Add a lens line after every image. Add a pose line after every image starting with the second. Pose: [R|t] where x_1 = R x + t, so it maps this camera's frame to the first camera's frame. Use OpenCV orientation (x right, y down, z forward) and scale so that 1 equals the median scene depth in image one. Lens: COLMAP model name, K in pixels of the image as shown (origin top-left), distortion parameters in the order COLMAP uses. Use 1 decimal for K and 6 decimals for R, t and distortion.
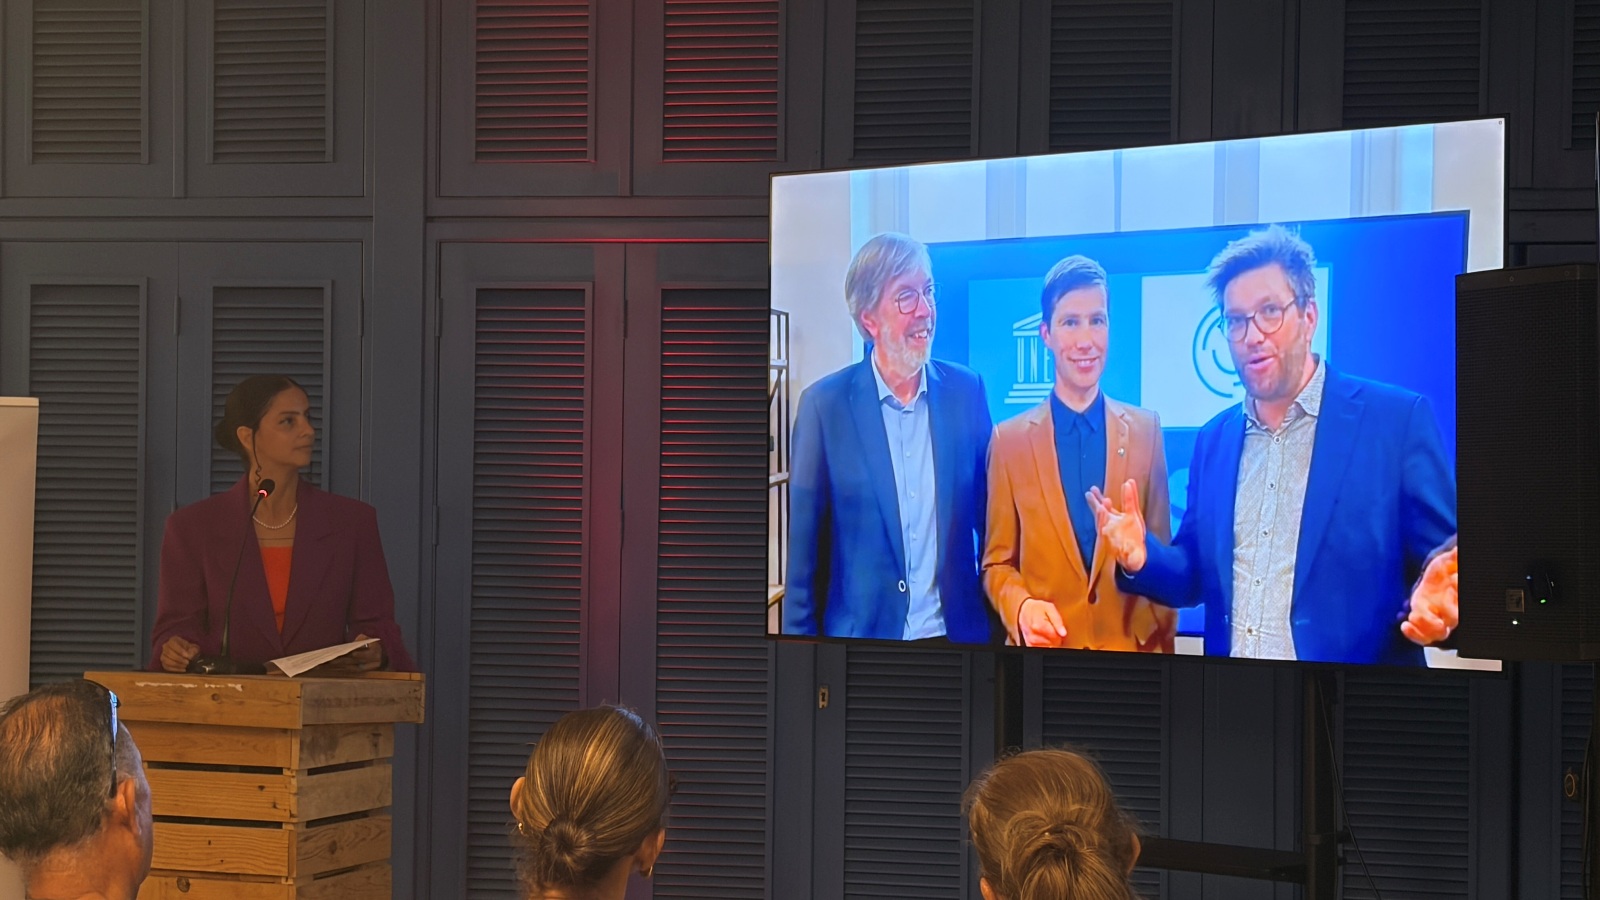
lens RADIAL K [[3256.1, 0, 799.0], [0, 3256.1, 460.5], [0, 0, 1]] dist [0.373978, -2.214367]
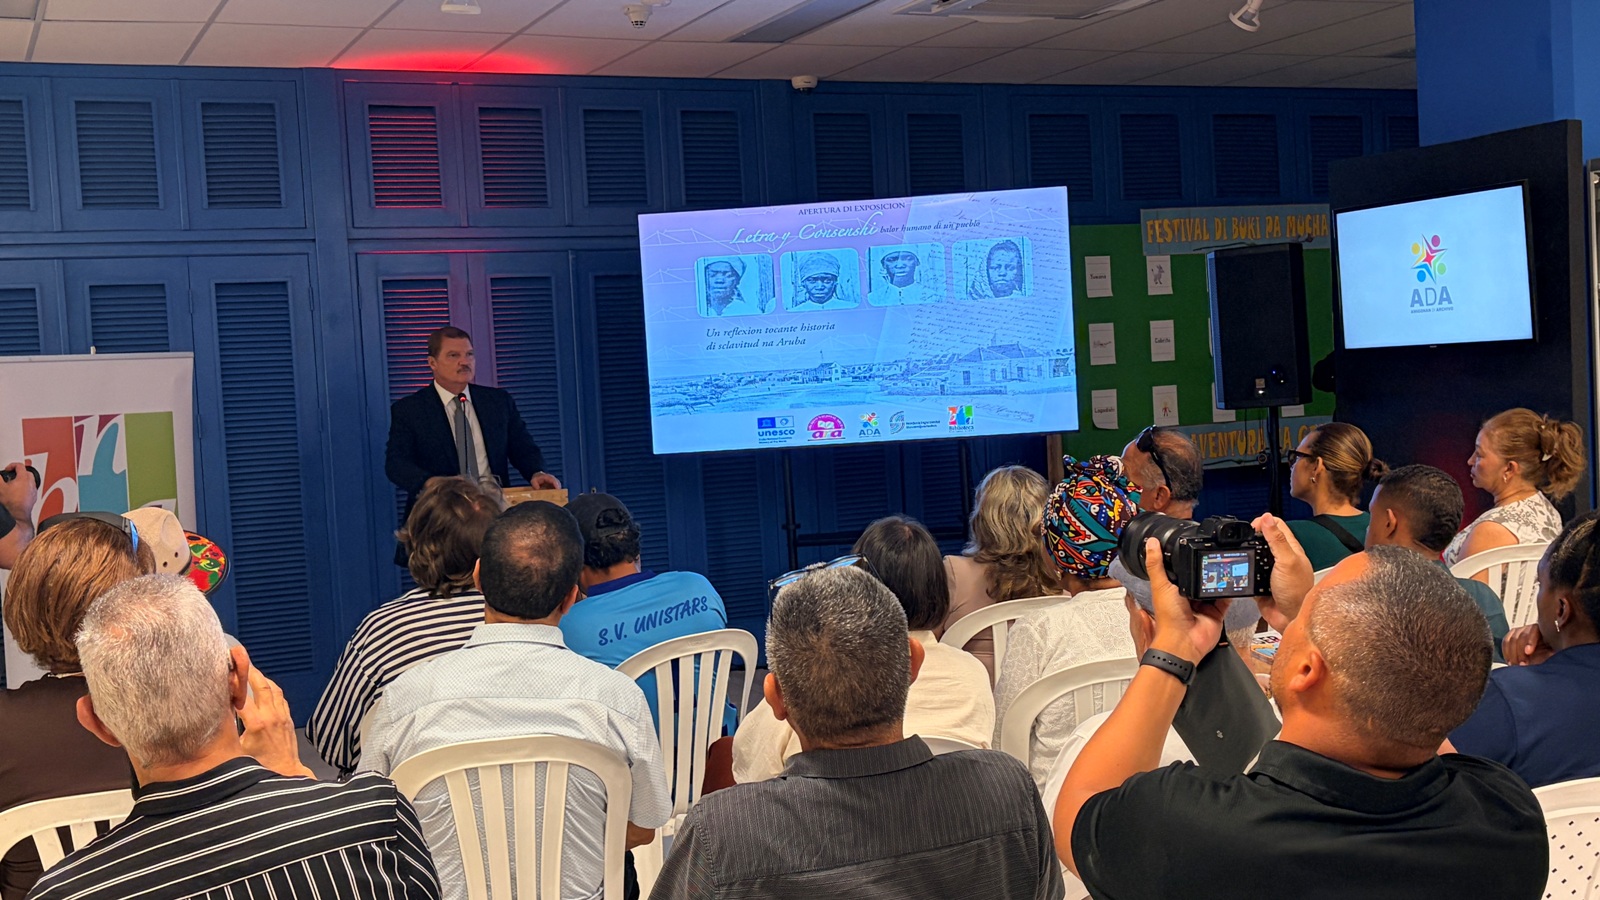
lens RADIAL K [[1788.5, 0, 800.0], [0, 1788.5, 450.0], [0, 0, 1]] dist [0.212448, -0.749168]
pose [[0.782458, -0.081124, 0.617397, -0.543970], [0.060682, 0.996692, 0.054057, -0.000857], [-0.619740, -0.004833, 0.784792, 0.106969]]
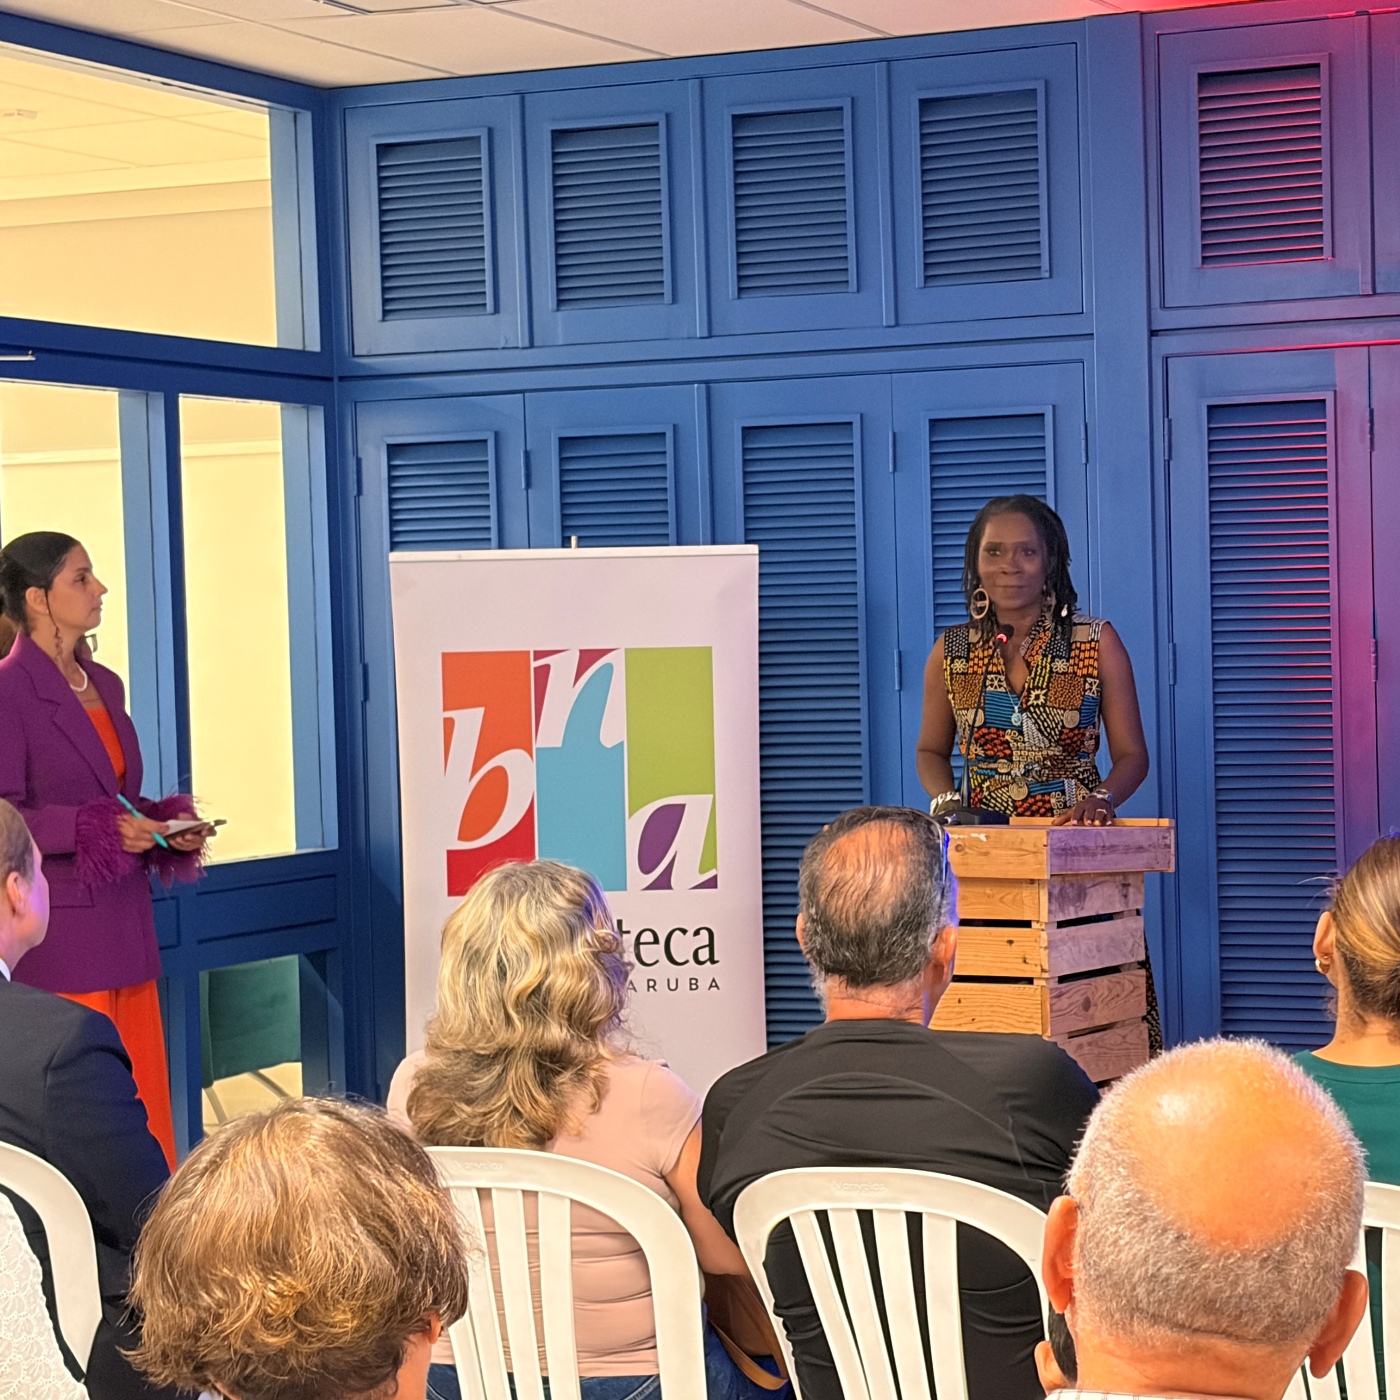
lens RADIAL K [[3705.5, 0, 921.1], [0, 3705.5, 698.3], [0, 0, 1]] dist [0.165575, 0.439292]
pose [[0.984684, -0.037213, -0.170333, -0.002938], [0.041521, 0.998900, 0.021798, 0.003840], [0.169335, -0.028536, 0.985145, -0.048227]]
